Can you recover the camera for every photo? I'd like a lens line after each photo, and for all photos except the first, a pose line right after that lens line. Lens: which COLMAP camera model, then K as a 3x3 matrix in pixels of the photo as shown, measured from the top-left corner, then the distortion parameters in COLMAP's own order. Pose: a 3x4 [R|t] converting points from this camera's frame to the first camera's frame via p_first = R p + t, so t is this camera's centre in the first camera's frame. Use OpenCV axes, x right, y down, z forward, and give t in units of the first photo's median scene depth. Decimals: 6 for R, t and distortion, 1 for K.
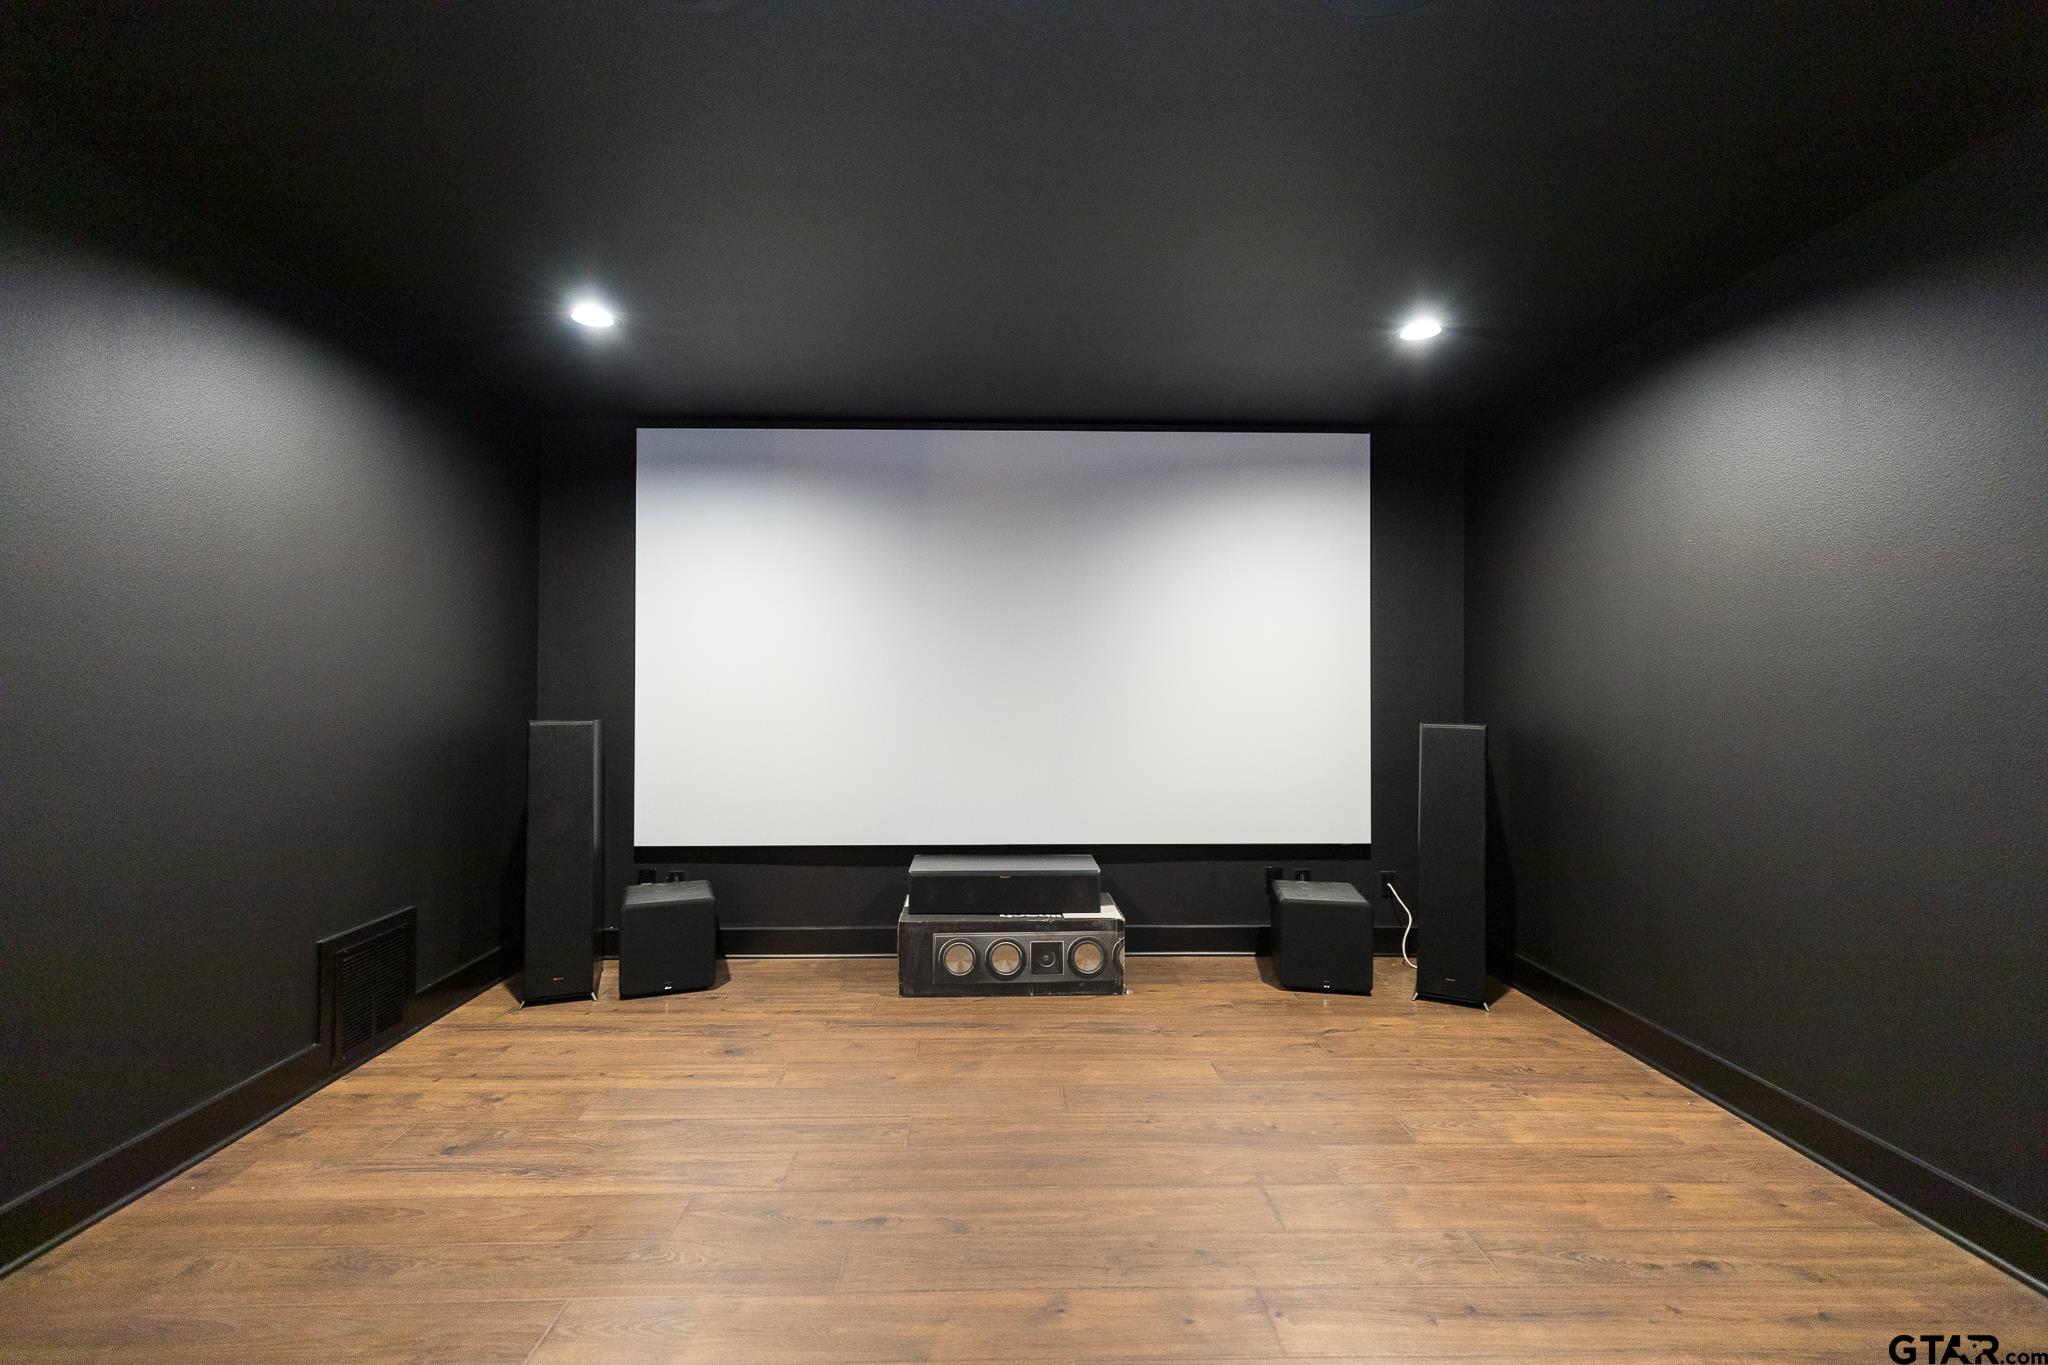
lens RADIAL K [[925.7, 0, 1014.9], [0, 925.7, 667.6], [0, 0, 1]] dist [0.005513, 0.000501]
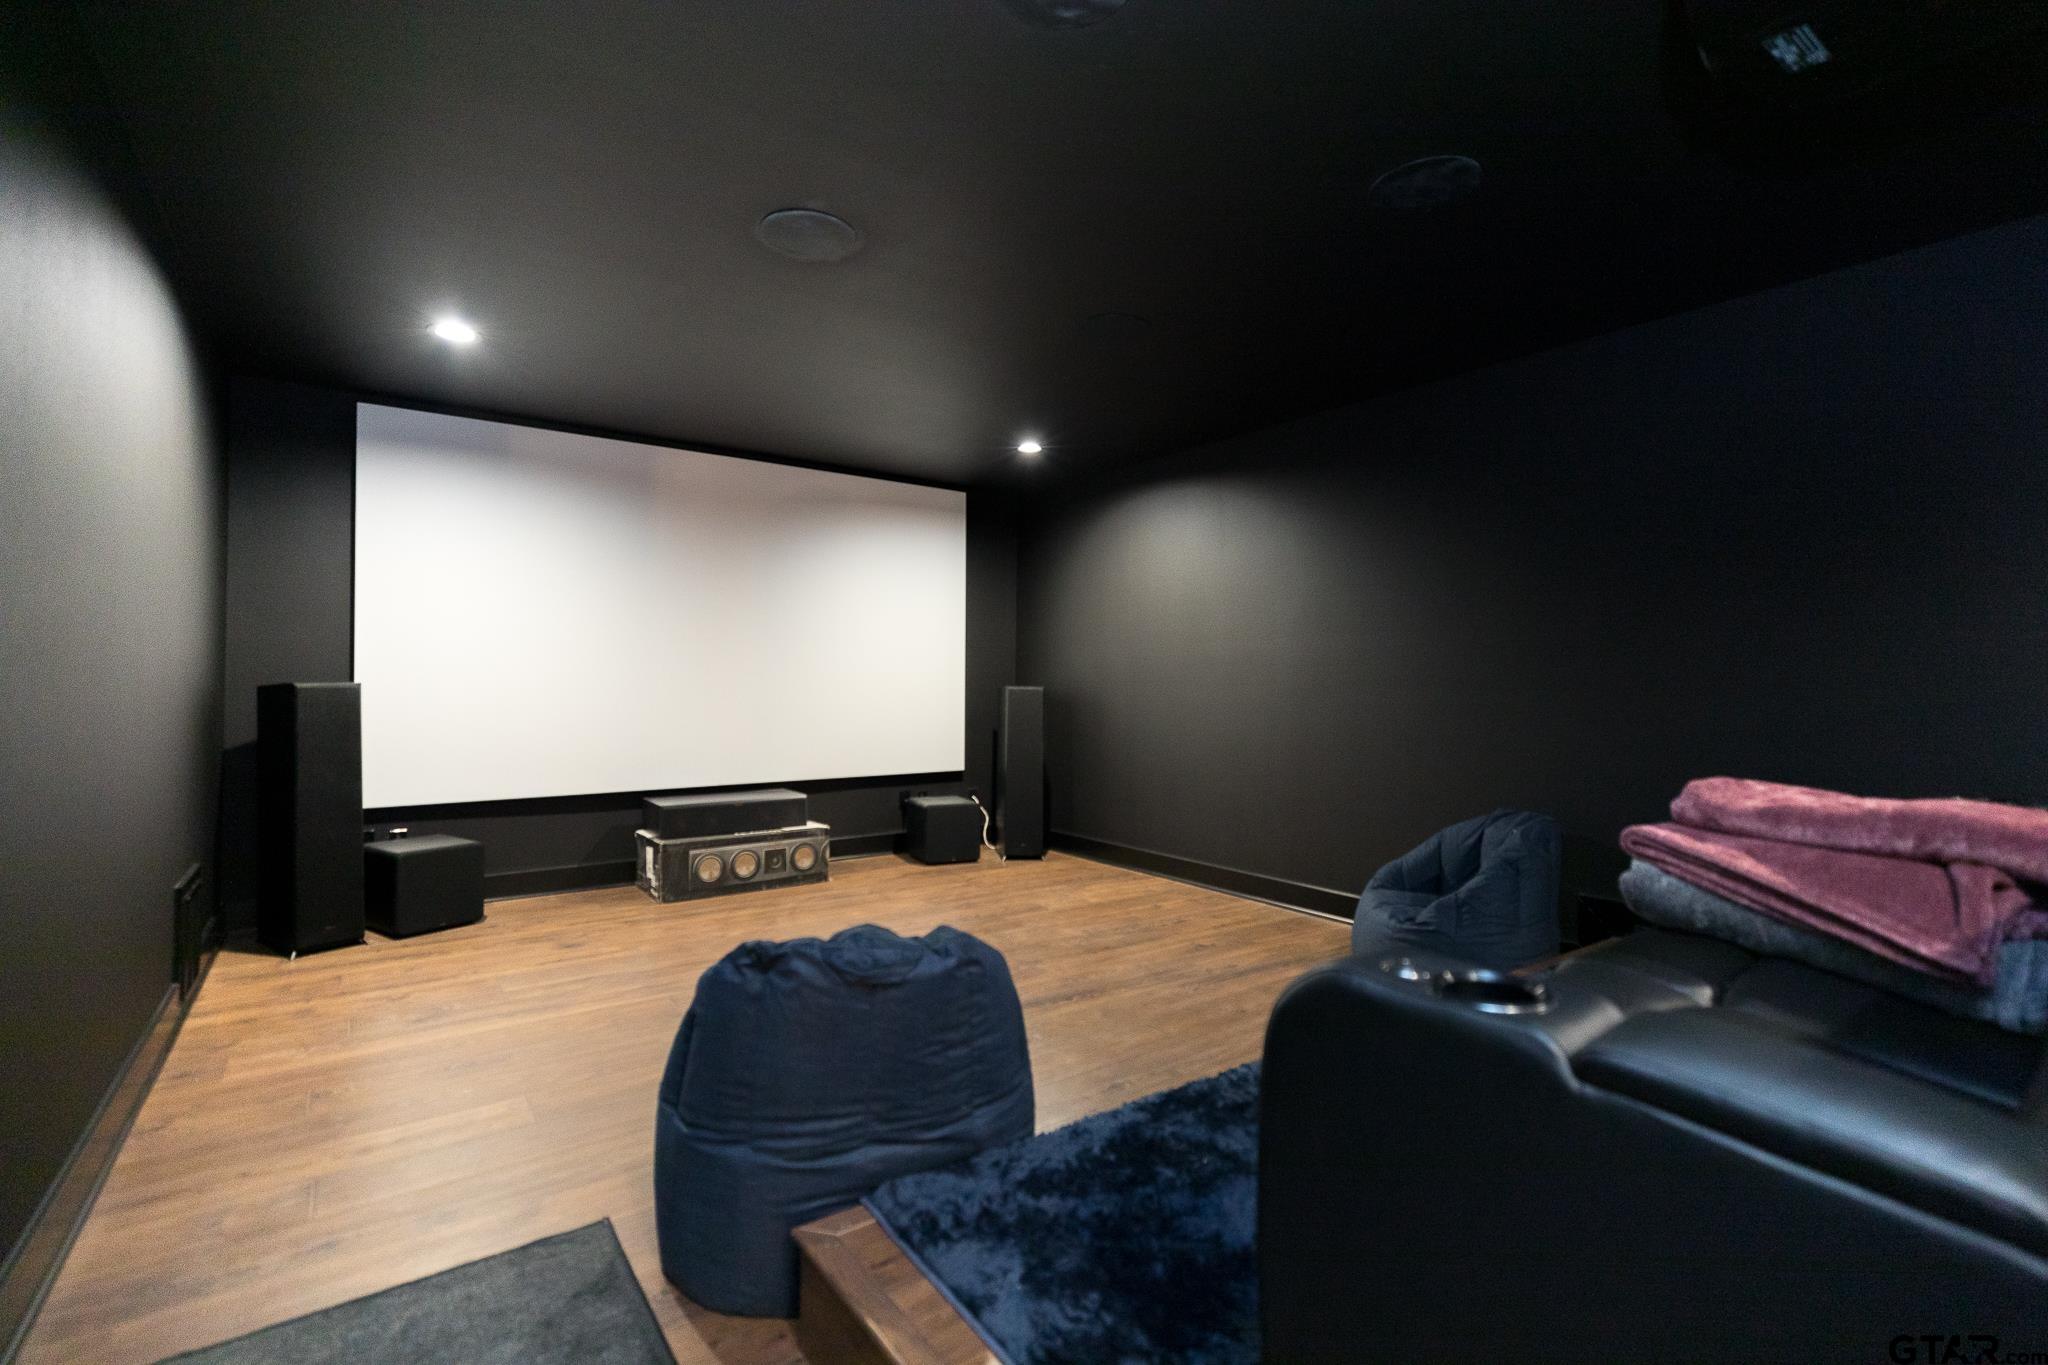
lens RADIAL K [[925.7, 0, 1027.5], [0, 925.7, 685.8], [0, 0, 1]] dist [0.005513, 0.000501]
pose [[0.817462, 0.000298, 0.575982, -0.442108], [-0.014127, 0.999709, 0.019532, 0.027562], [-0.575809, -0.024104, 0.817229, -0.306660]]
